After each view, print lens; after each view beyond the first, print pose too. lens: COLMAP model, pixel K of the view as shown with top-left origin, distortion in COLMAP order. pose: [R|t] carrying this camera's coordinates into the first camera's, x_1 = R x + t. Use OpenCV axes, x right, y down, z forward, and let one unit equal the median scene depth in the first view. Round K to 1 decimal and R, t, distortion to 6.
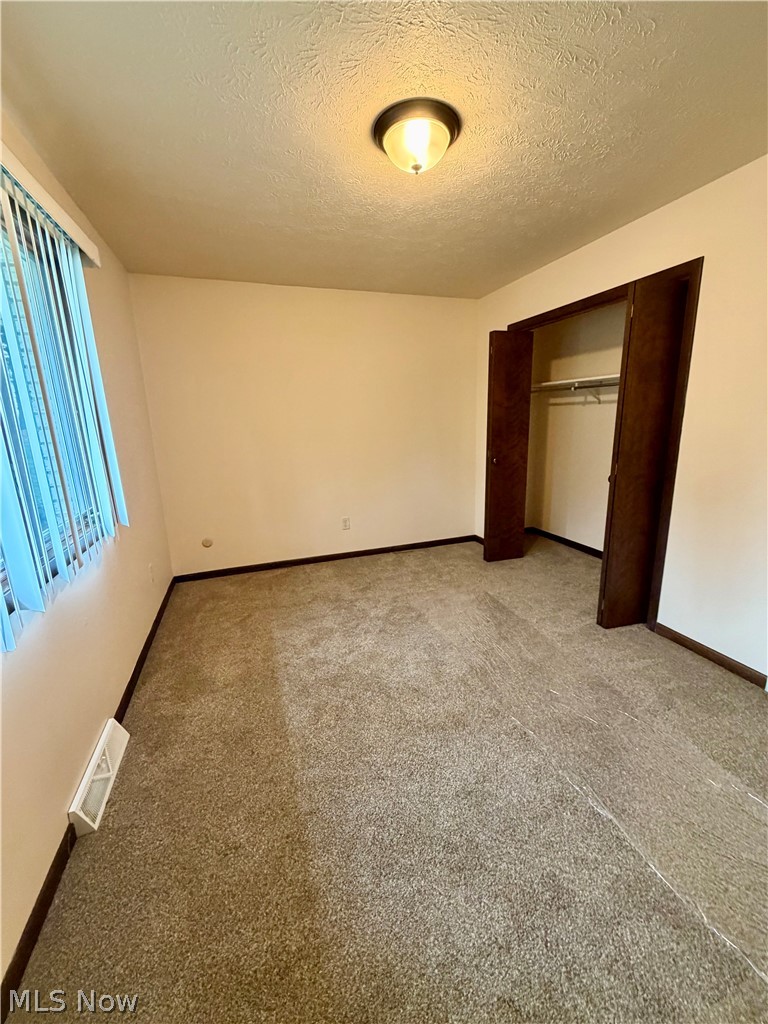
lens RADIAL K [[416.9, 0, 384.0], [0, 416.9, 512.0], [0, 0, 1]] dist [0.000857, 0.000039]
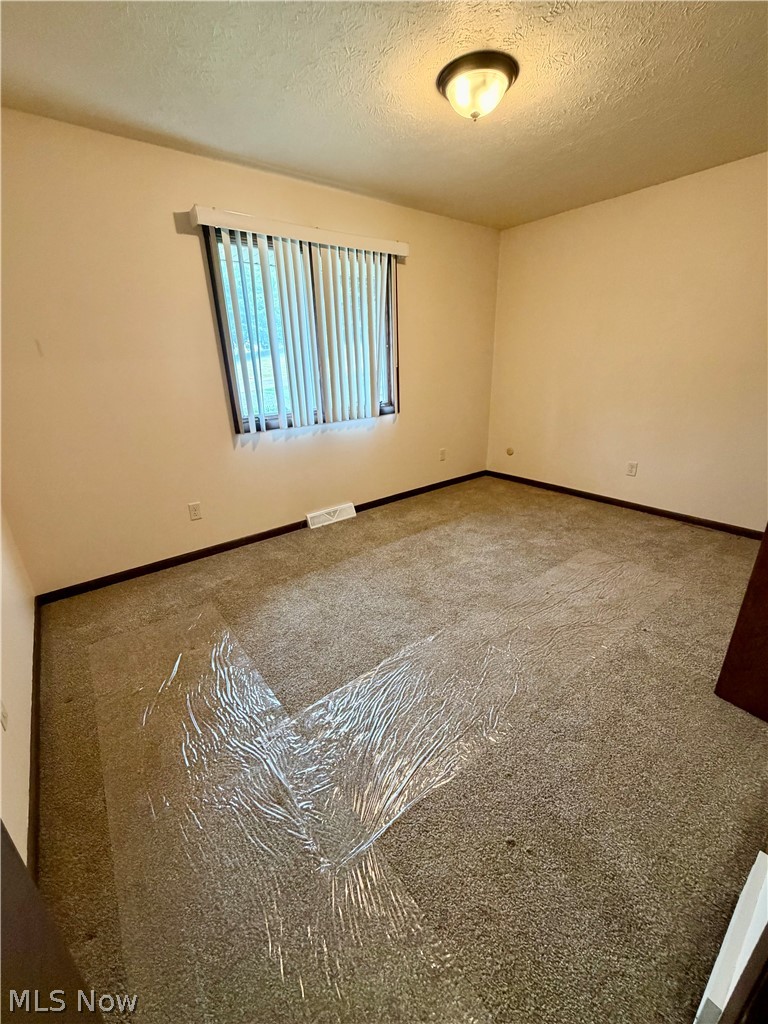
lens RADIAL K [[408.9, 0, 382.5], [0, 408.9, 509.4], [0, 0, 1]] dist [0.001087, -0.000125]
pose [[0.335922, 0.351736, -0.873750, 0.823805], [-0.191264, 0.933802, 0.302377, -0.089975], [0.922266, 0.065542, 0.380959, 0.240443]]
